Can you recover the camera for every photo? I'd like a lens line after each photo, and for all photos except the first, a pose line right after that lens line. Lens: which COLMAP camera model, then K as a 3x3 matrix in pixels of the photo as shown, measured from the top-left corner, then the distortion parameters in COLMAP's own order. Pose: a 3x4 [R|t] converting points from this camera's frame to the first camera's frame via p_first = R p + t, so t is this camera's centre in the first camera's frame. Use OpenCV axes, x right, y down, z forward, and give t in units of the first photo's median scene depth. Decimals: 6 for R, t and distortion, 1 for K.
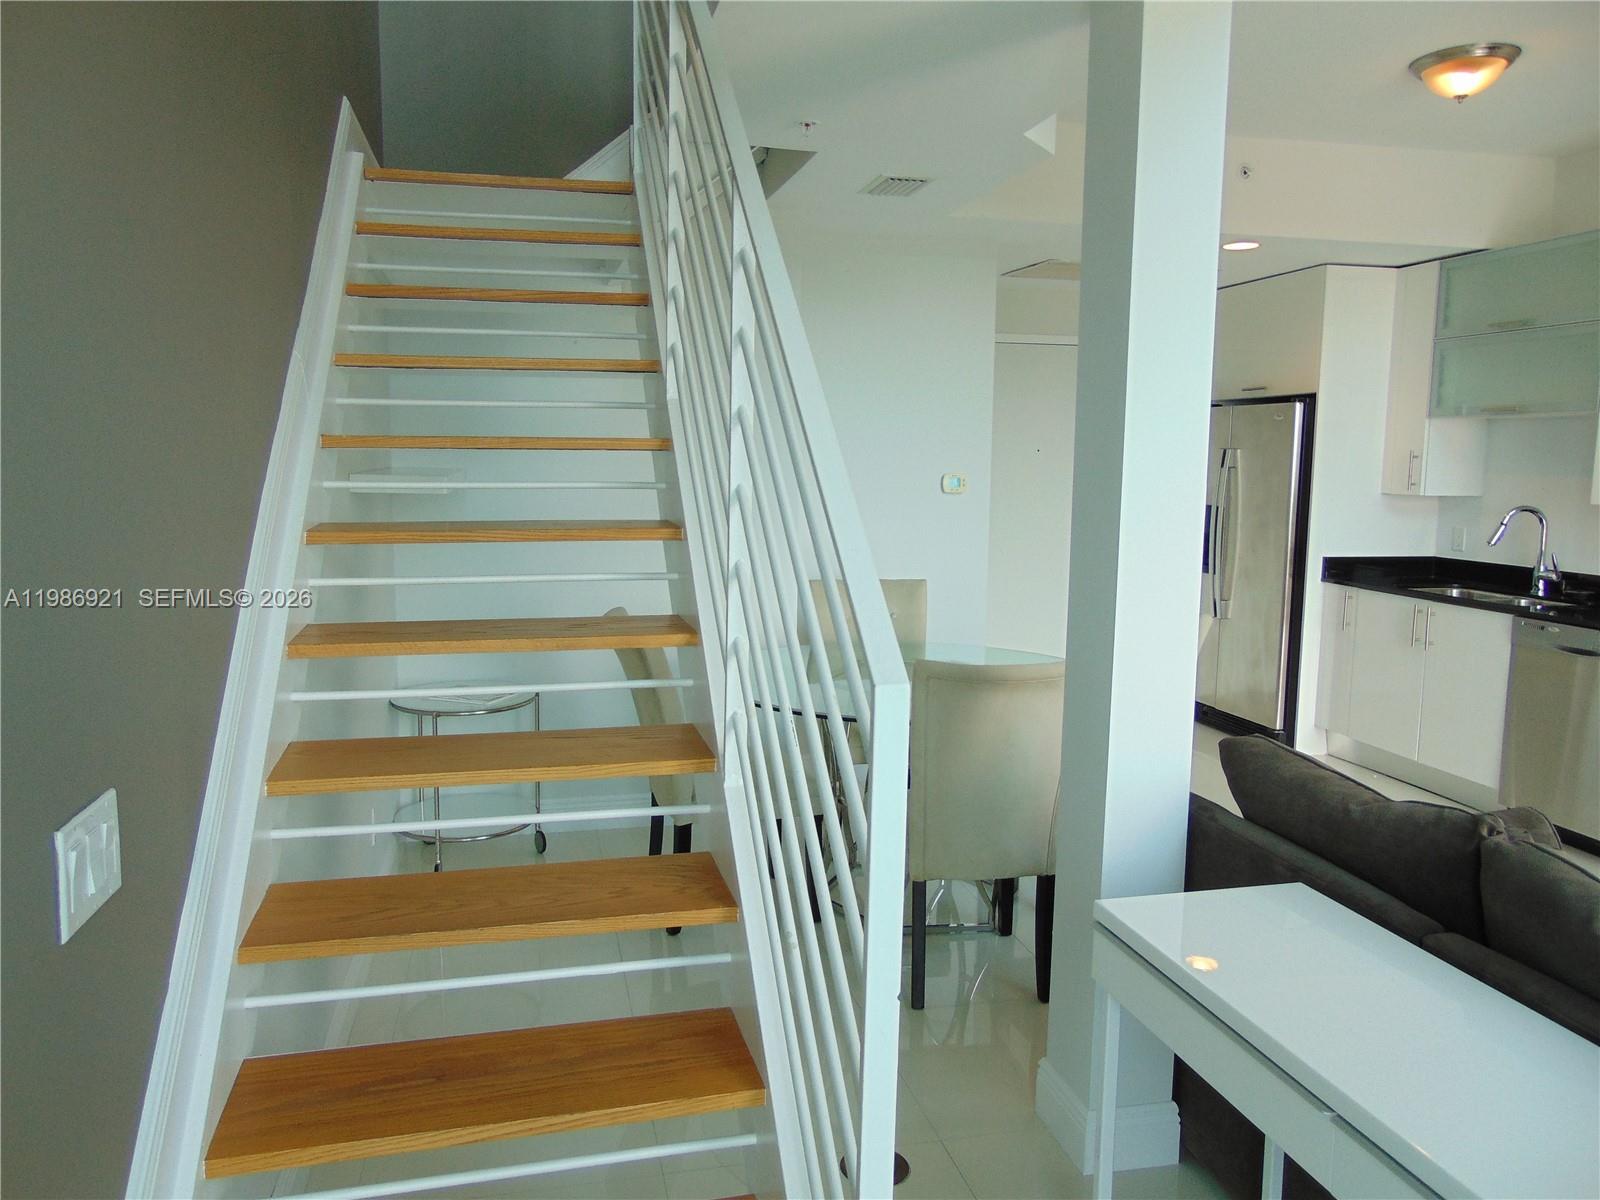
lens RADIAL K [[1194.6, 0, 791.5], [0, 1194.6, 601.1], [0, 0, 1]] dist [-0.035299, 0.065917]
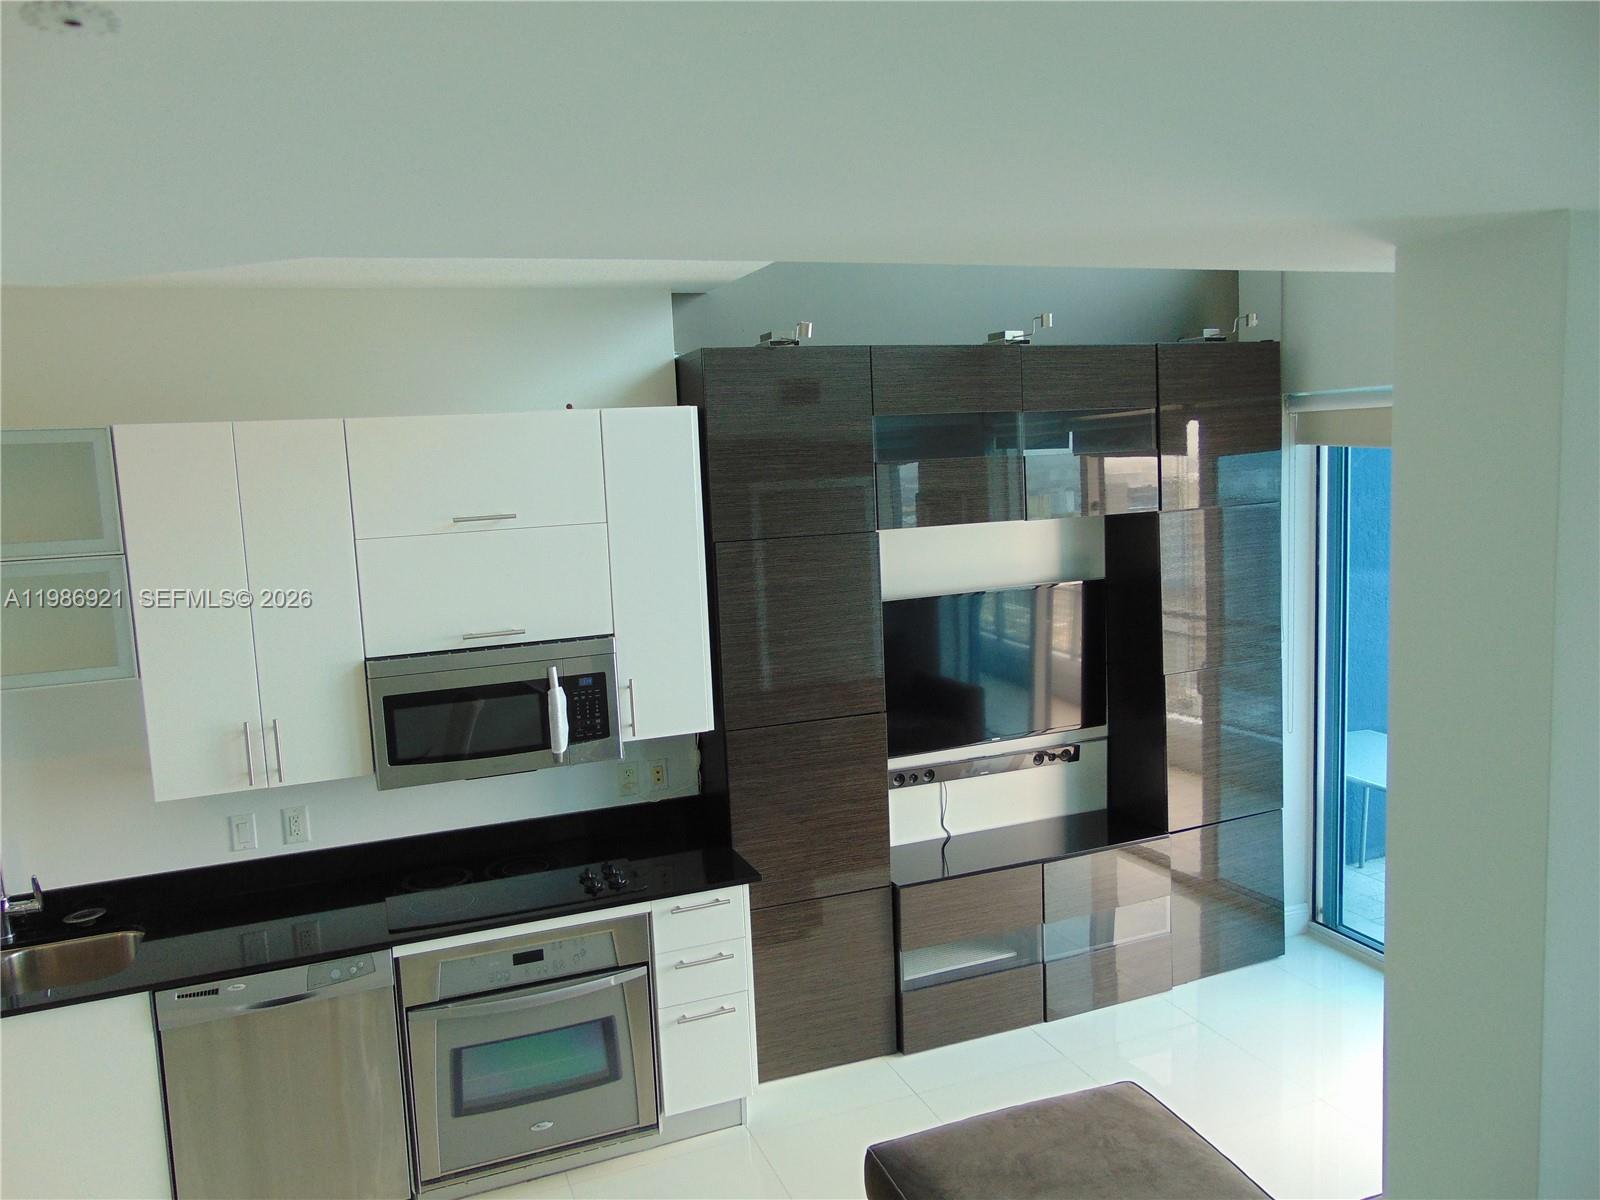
lens RADIAL K [[1194.6, 0, 804.2], [0, 1194.6, 600.0], [0, 0, 1]] dist [-0.035299, 0.065917]
pose [[-0.147367, -0.129174, 0.980610, -0.071967], [0.162702, 0.974763, 0.152855, -0.222697], [-0.975608, 0.182073, -0.122631, 0.612684]]
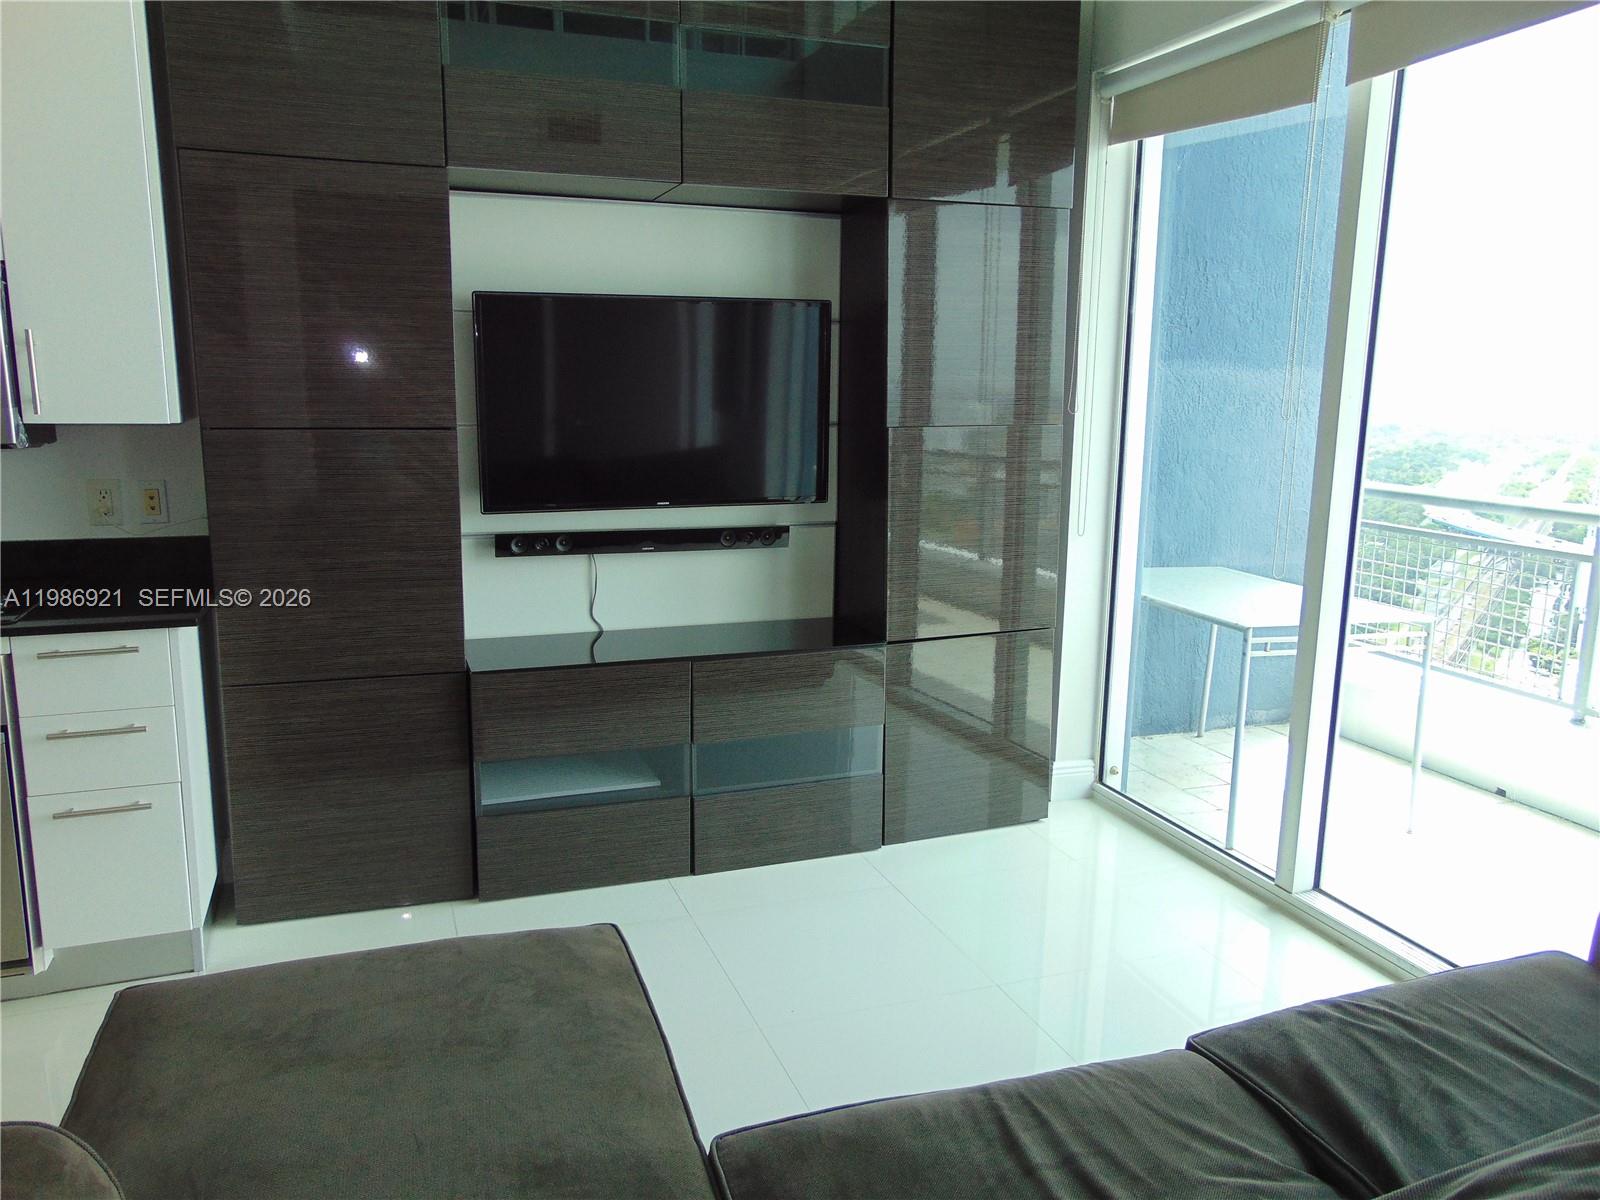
lens RADIAL K [[1194.6, 0, 792.7], [0, 1194.6, 597.2], [0, 0, 1]] dist [-0.035299, 0.065917]
pose [[-0.123975, -0.200476, 0.971823, 0.102050], [0.107887, 0.970849, 0.214038, -0.042323], [-0.986403, 0.131382, -0.098733, 0.379136]]
